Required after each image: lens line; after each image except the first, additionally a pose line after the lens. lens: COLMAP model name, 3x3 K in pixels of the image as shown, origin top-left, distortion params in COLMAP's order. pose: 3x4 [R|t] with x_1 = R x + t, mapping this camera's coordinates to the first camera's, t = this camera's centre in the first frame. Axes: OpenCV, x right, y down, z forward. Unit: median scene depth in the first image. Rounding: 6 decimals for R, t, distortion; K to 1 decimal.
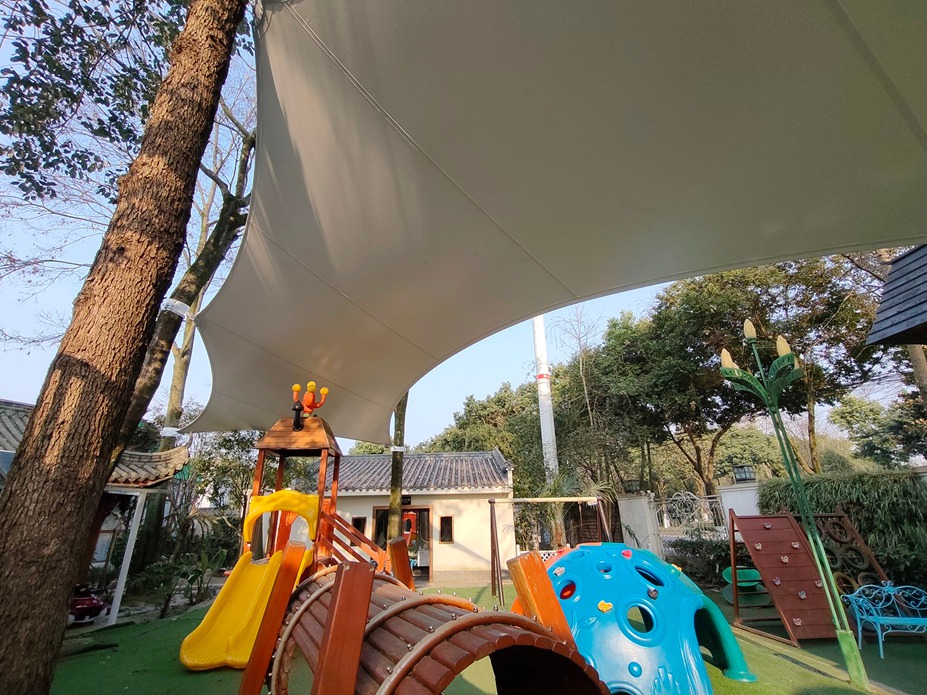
lens RADIAL K [[429.3, 0, 460.3], [0, 429.3, 348.7], [0, 0, 1]] dist [0.004073, -0.000458]
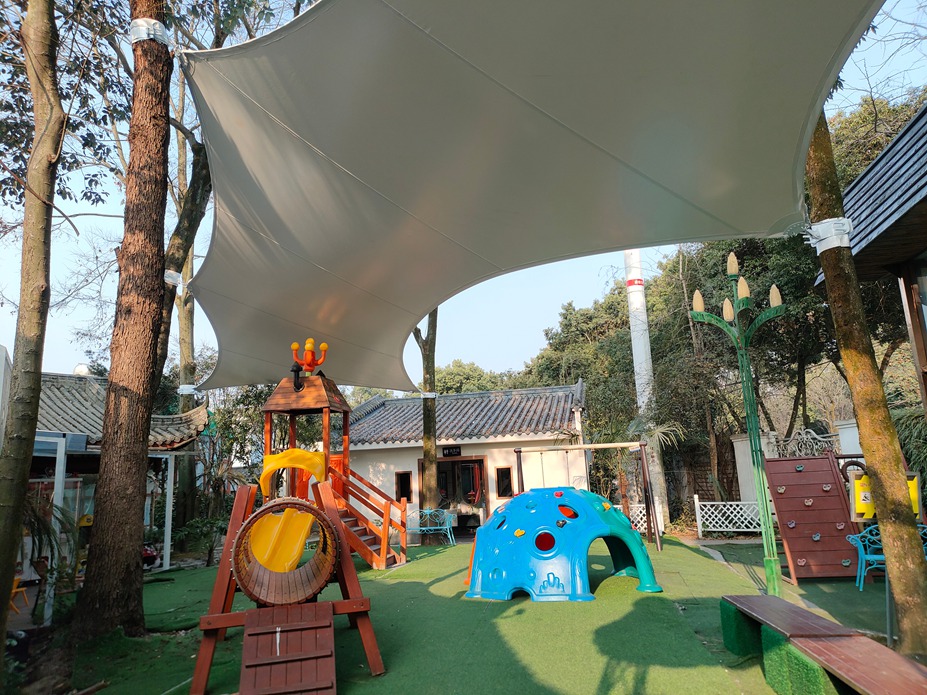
lens RADIAL K [[687.6, 0, 467.7], [0, 687.6, 338.0], [0, 0, 1]] dist [0.056812, -0.053682]
pose [[0.976597, -0.067288, -0.204279, 0.258157], [0.103354, 0.979770, 0.171375, -0.124826], [0.188615, -0.188477, 0.963795, -0.341961]]
